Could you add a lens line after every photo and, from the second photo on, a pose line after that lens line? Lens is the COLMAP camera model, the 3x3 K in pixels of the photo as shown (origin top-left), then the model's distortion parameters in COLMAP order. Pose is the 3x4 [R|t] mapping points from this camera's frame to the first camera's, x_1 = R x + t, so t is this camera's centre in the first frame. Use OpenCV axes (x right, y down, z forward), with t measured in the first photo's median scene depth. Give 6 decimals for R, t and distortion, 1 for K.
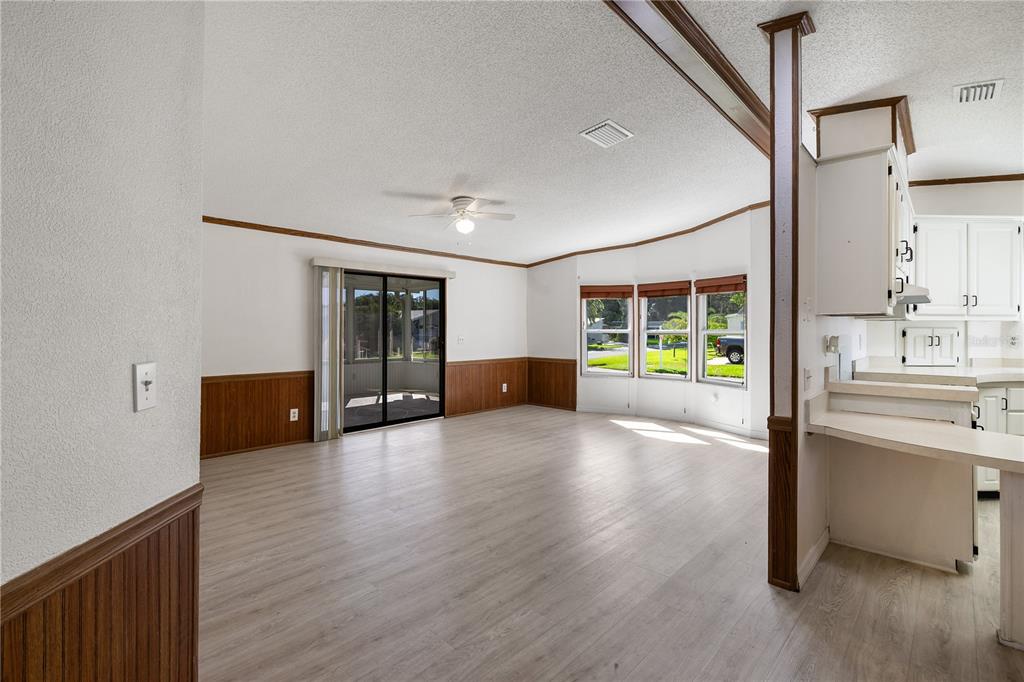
lens RADIAL K [[468.9, 0, 509.4], [0, 468.9, 329.9], [0, 0, 1]] dist [-0.002879, -0.000254]
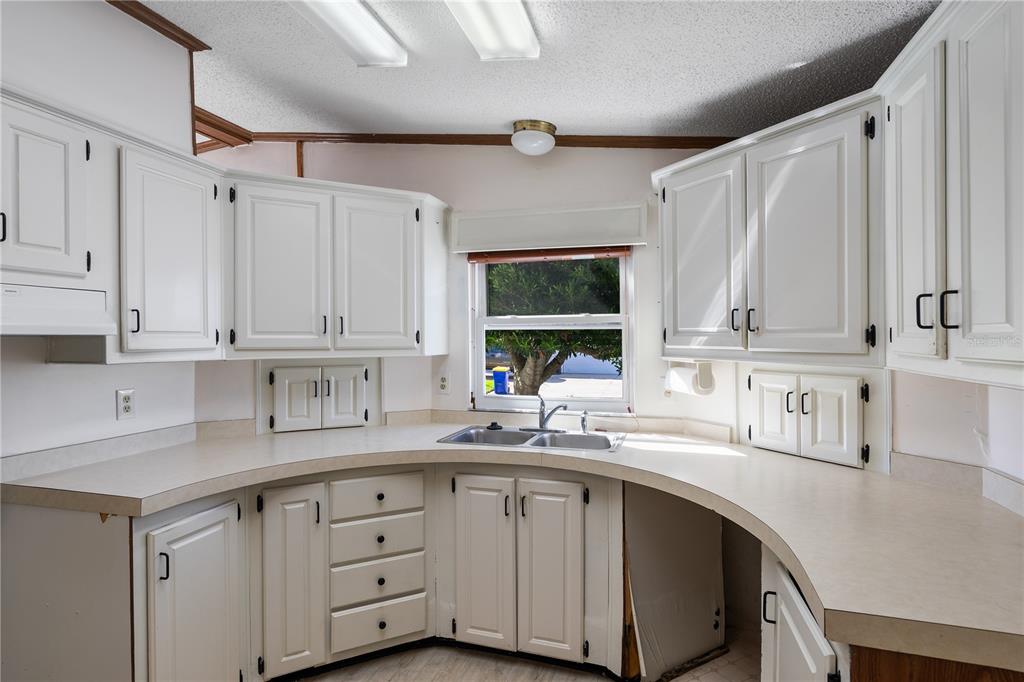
lens RADIAL K [[529.5, 0, 505.3], [0, 529.5, 338.9], [0, 0, 1]] dist [-0.000628, 0.000809]
pose [[0.897482, -0.006932, 0.440996, 0.740731], [0.004621, 0.999969, 0.006316, -0.040032], [-0.441026, -0.003631, 0.897487, 0.249369]]
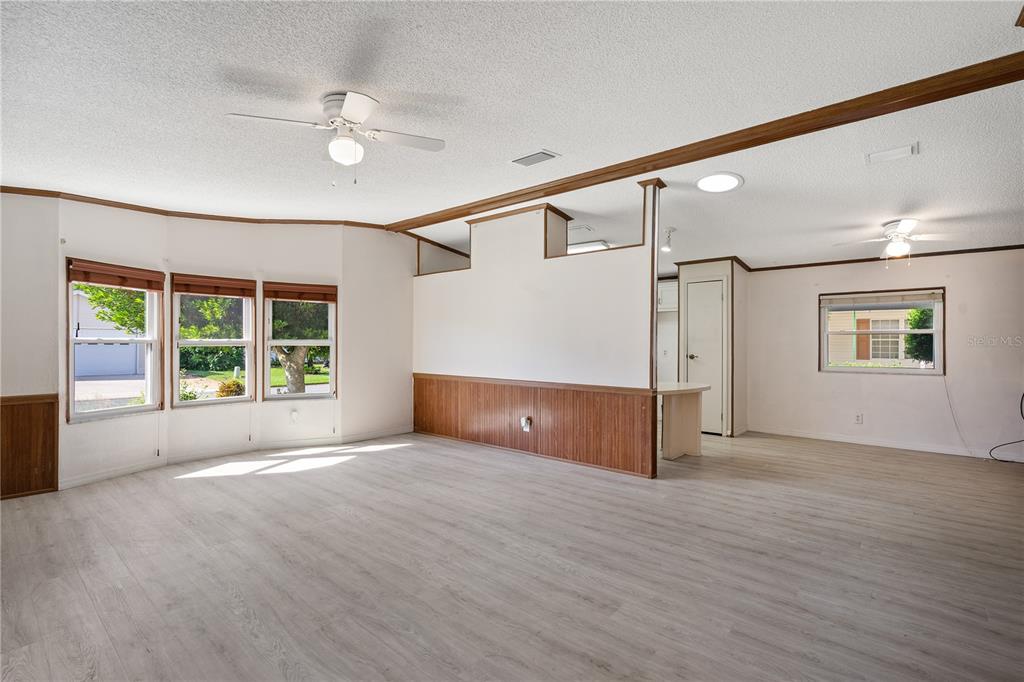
lens RADIAL K [[464.1, 0, 498.4], [0, 464.1, 335.5], [0, 0, 1]] dist [0.000592, 0.000211]
pose [[-0.021547, 0.010885, 0.999709, -0.648133], [-0.005803, 0.999923, -0.011012, -0.001180], [-0.999751, -0.006039, -0.021482, 0.838033]]
